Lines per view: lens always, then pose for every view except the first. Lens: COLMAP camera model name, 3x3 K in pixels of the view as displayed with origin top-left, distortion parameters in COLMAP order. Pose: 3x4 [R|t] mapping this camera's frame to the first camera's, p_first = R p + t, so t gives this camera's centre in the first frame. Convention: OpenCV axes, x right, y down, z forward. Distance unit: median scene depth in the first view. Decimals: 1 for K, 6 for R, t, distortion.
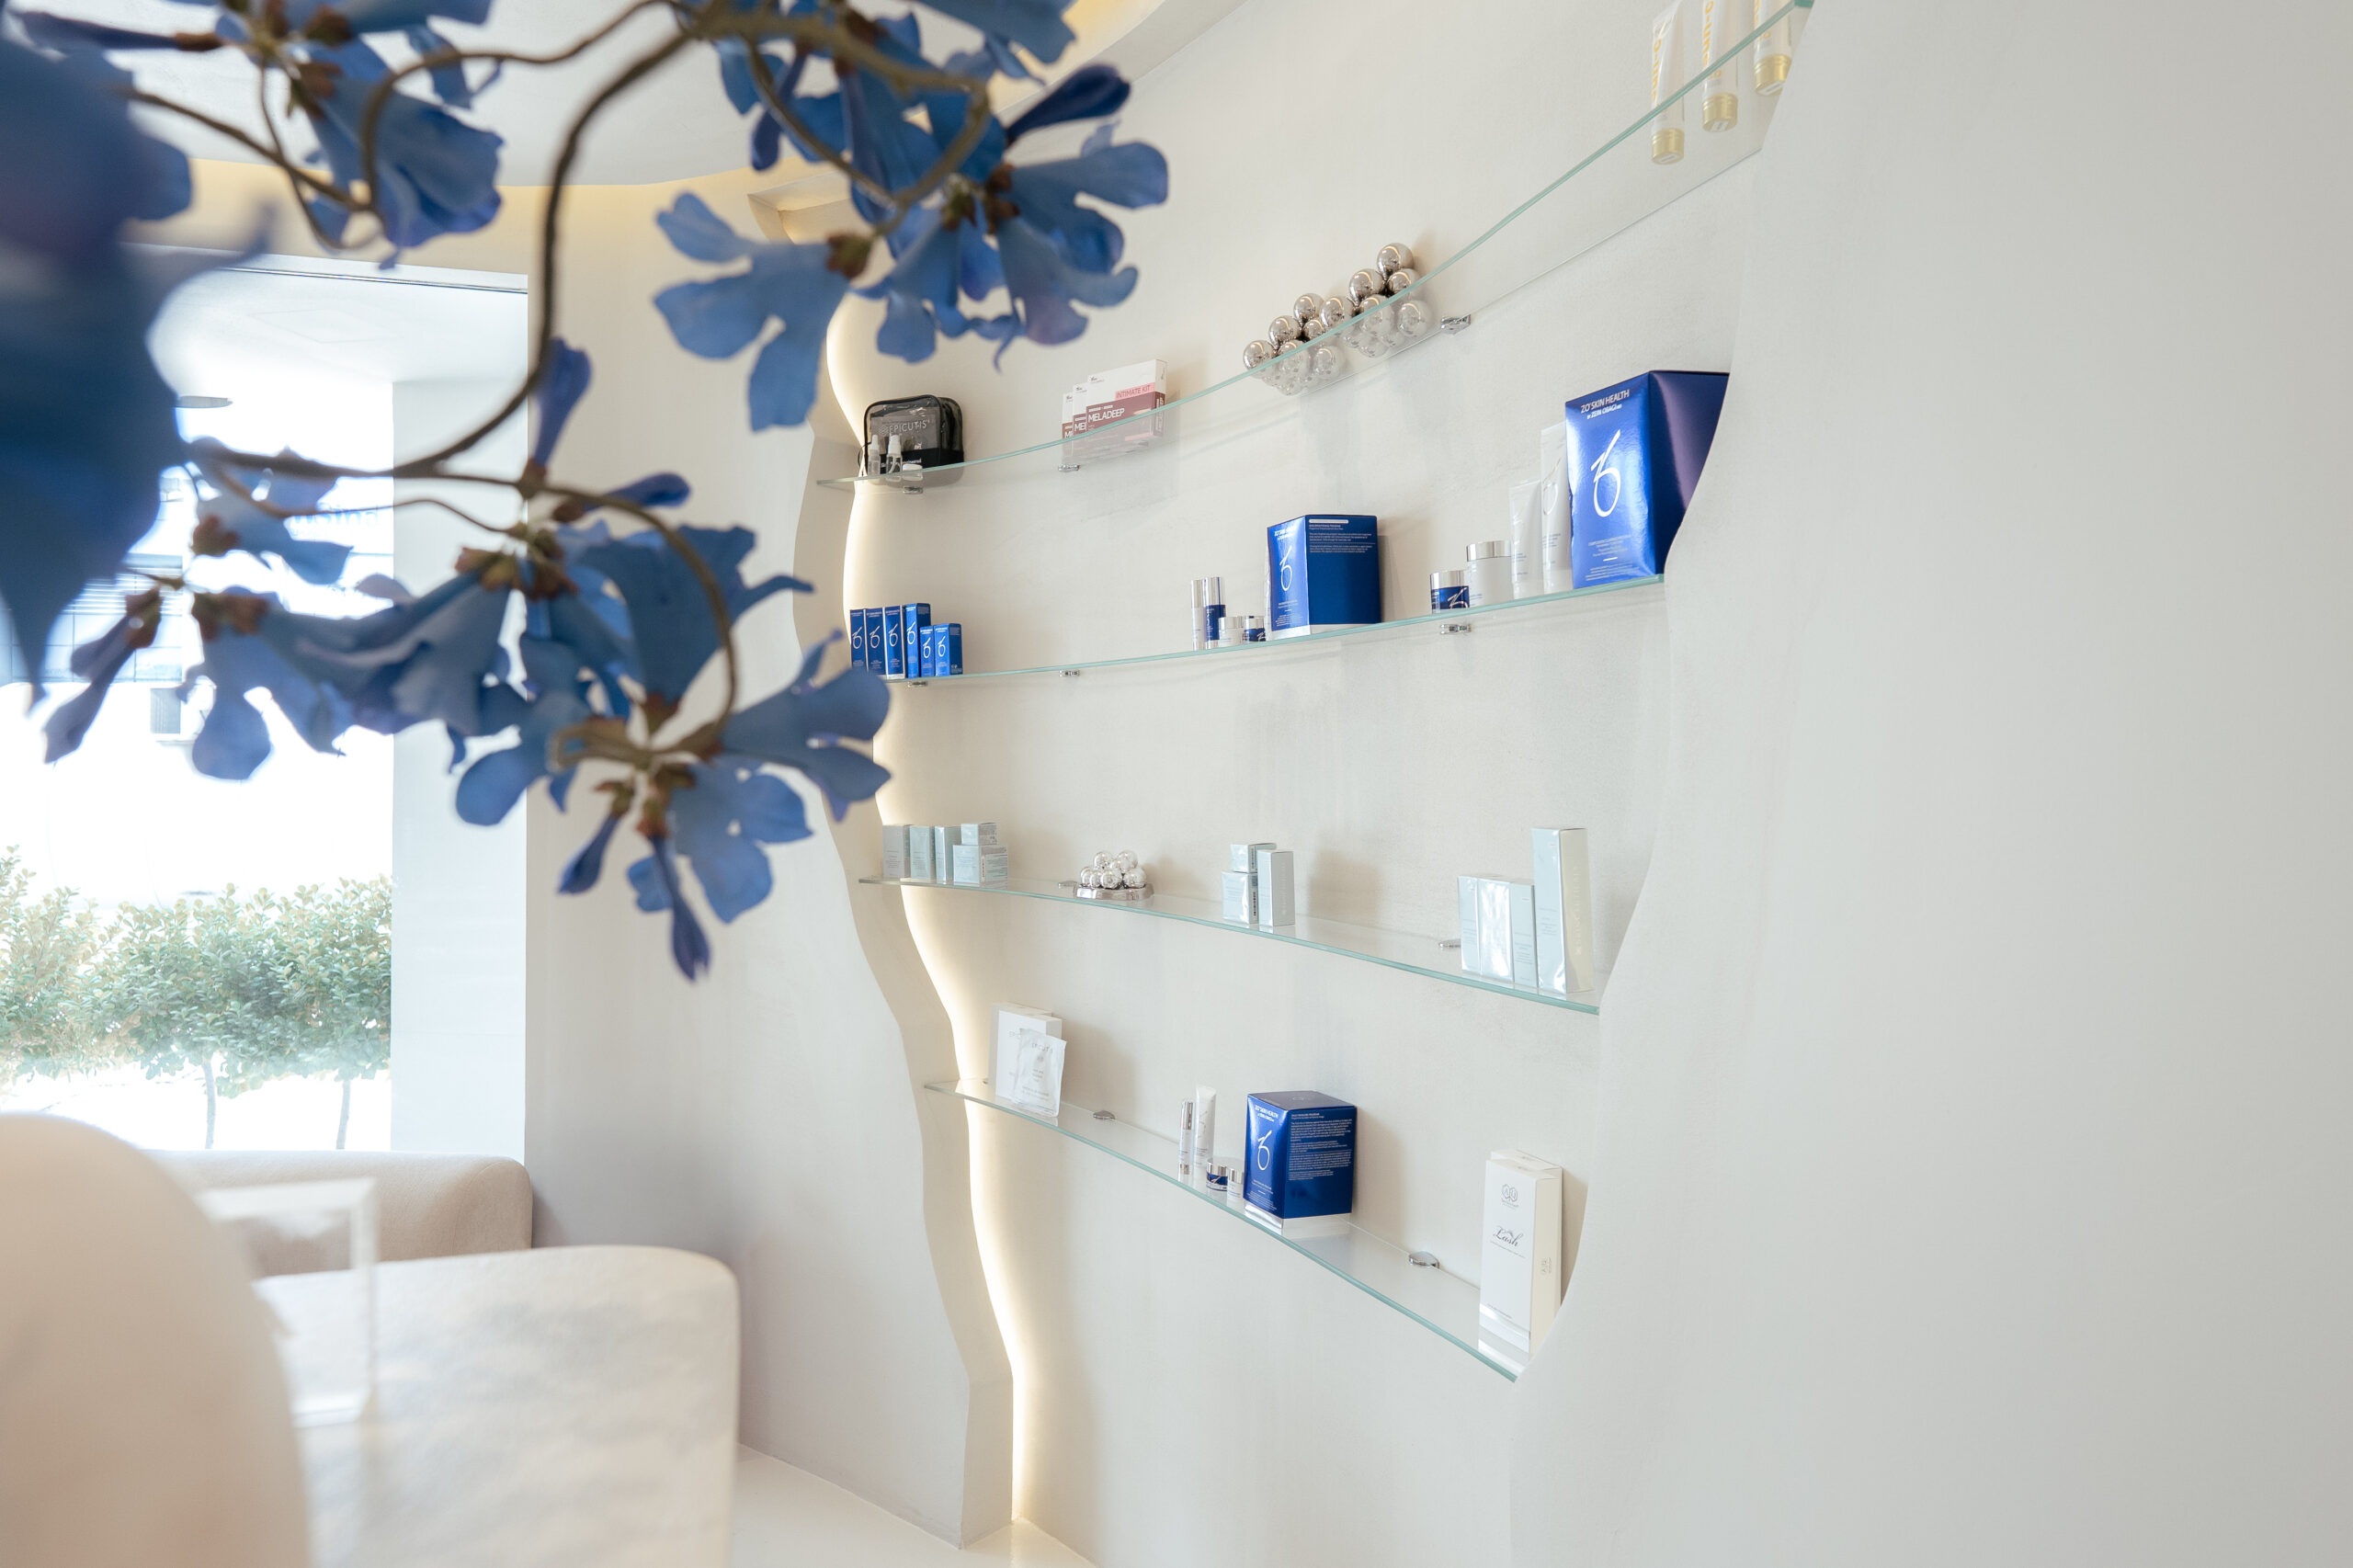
lens RADIAL K [[1447.2, 0, 1176.5], [0, 1447.2, 784.0], [0, 0, 1]] dist [0.000969, -0.001463]
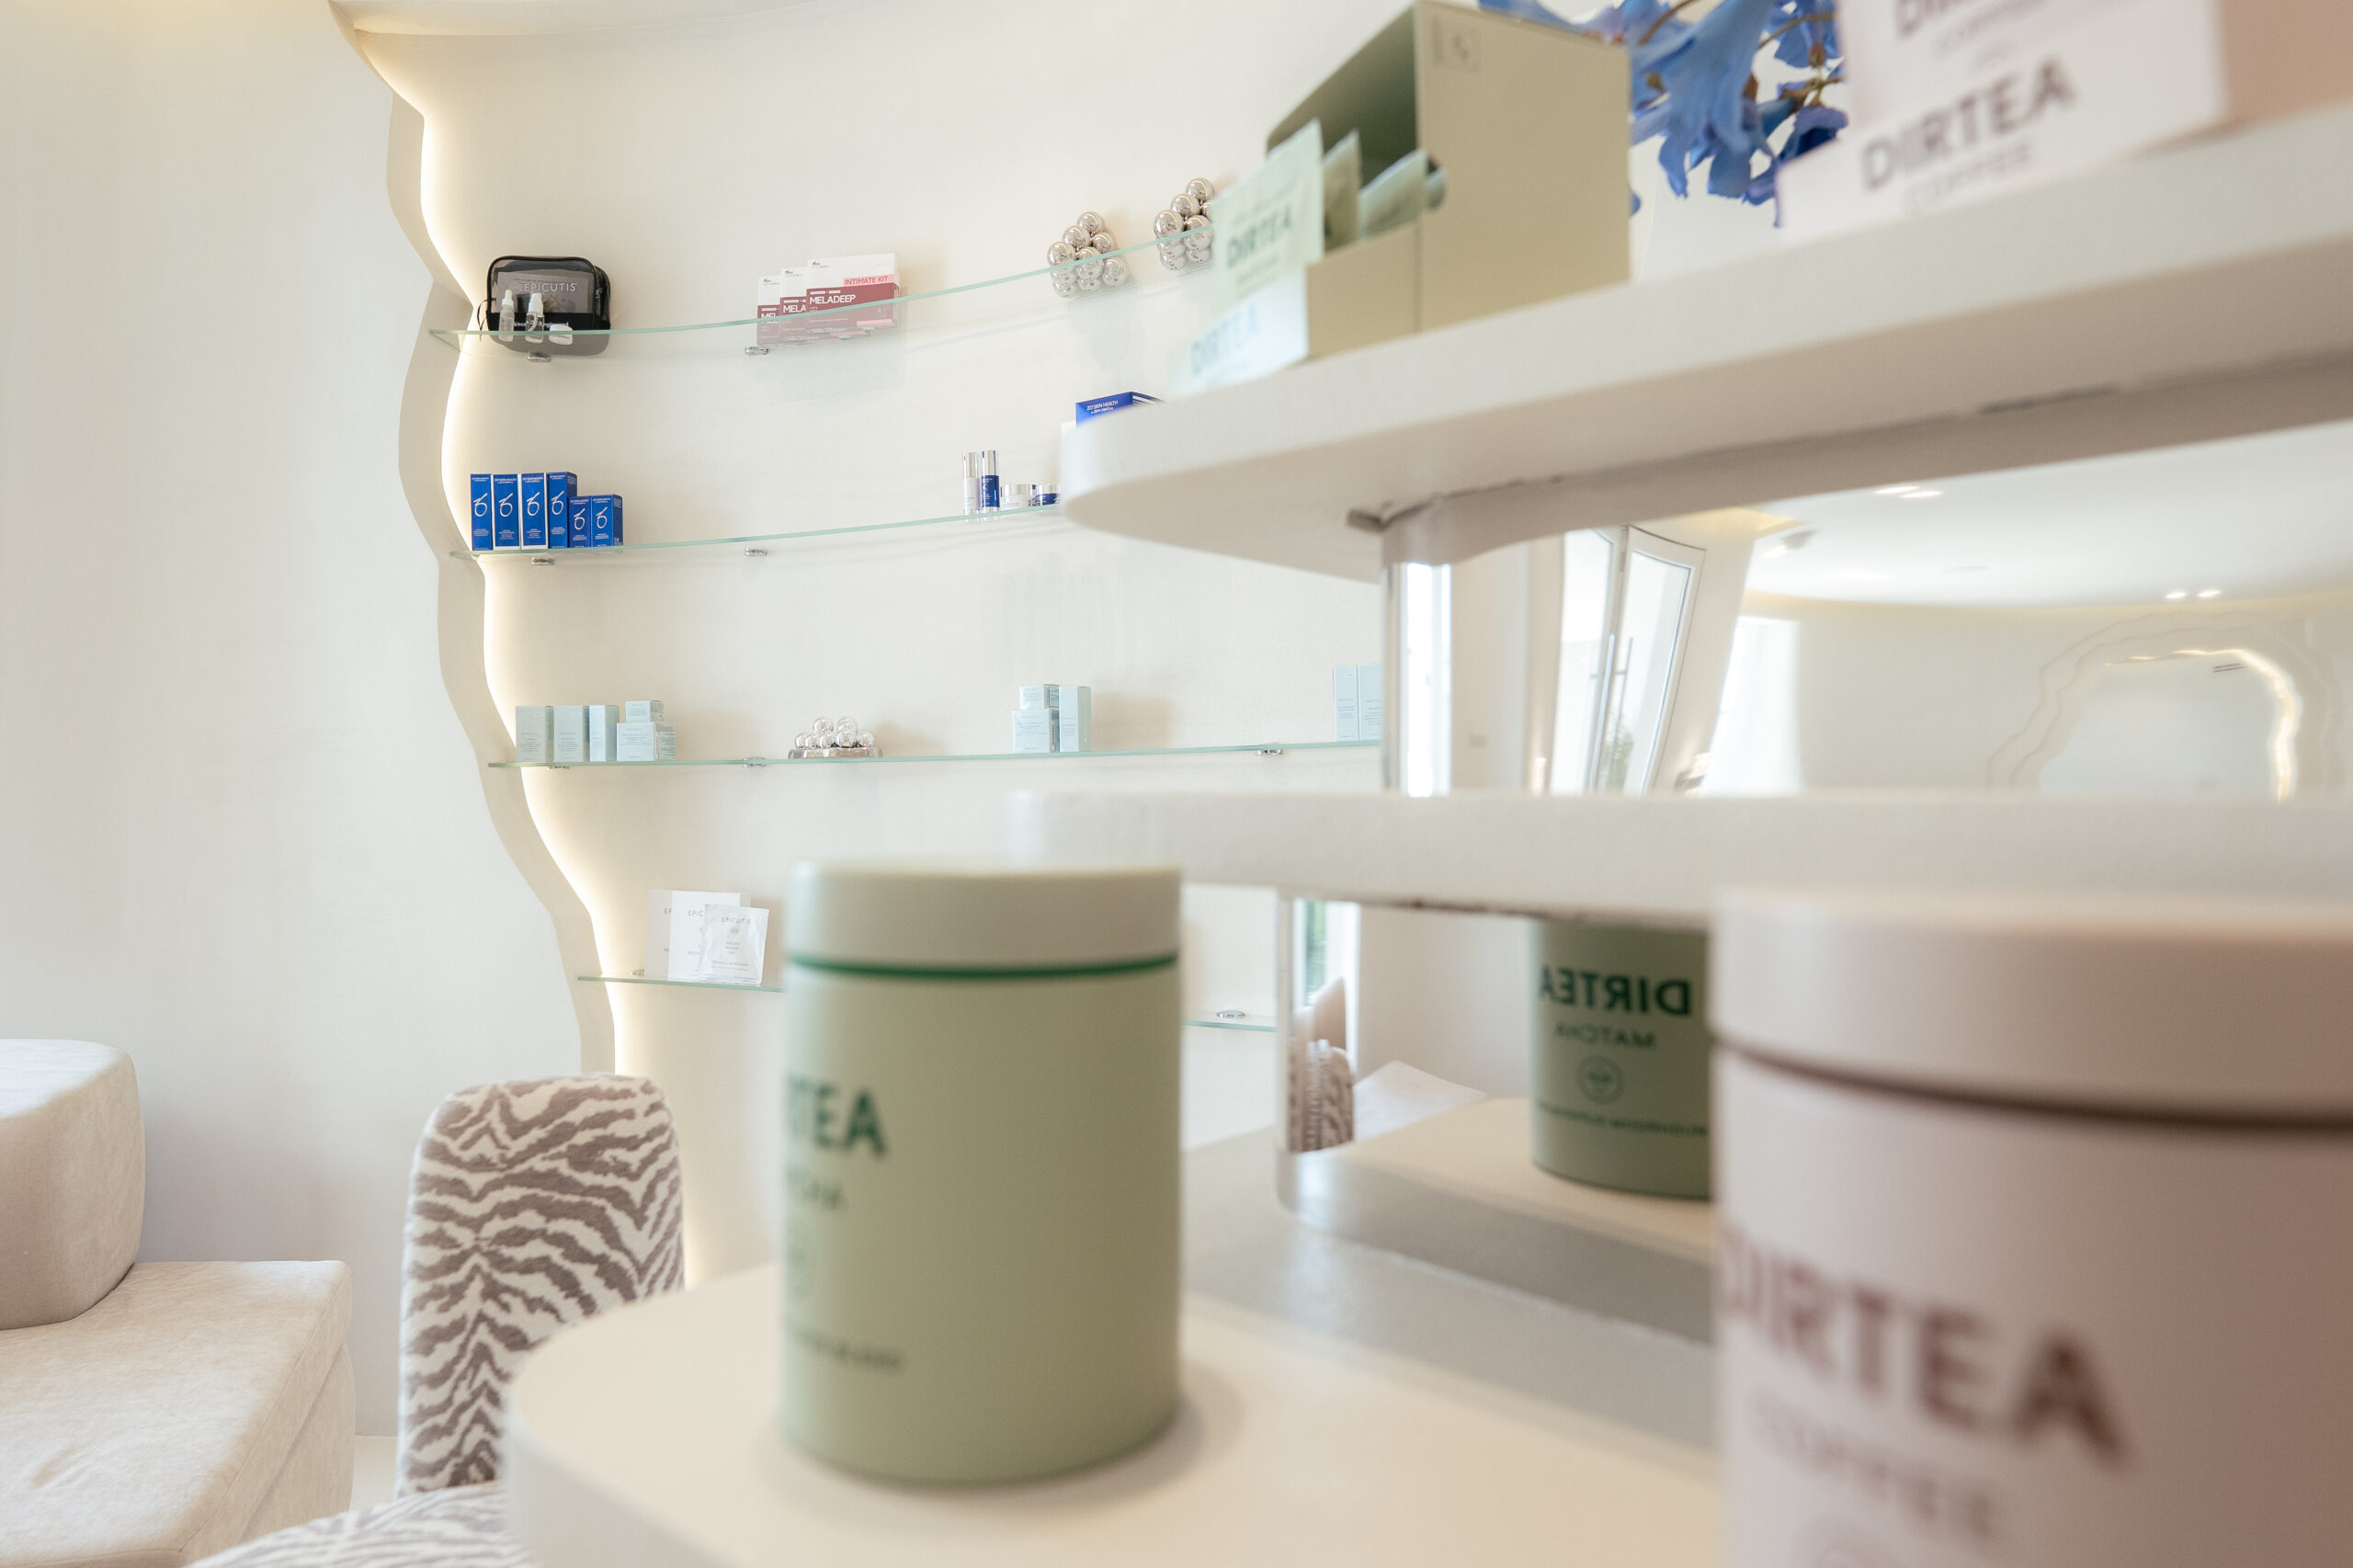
lens RADIAL K [[1447.2, 0, 1176.5], [0, 1447.2, 784.0], [0, 0, 1]] dist [0.000969, -0.001463]
pose [[0.866525, 0.008246, 0.499066, -0.321818], [0.006645, 0.999584, -0.028053, 0.115782], [-0.499090, 0.027625, 0.866110, -0.019726]]
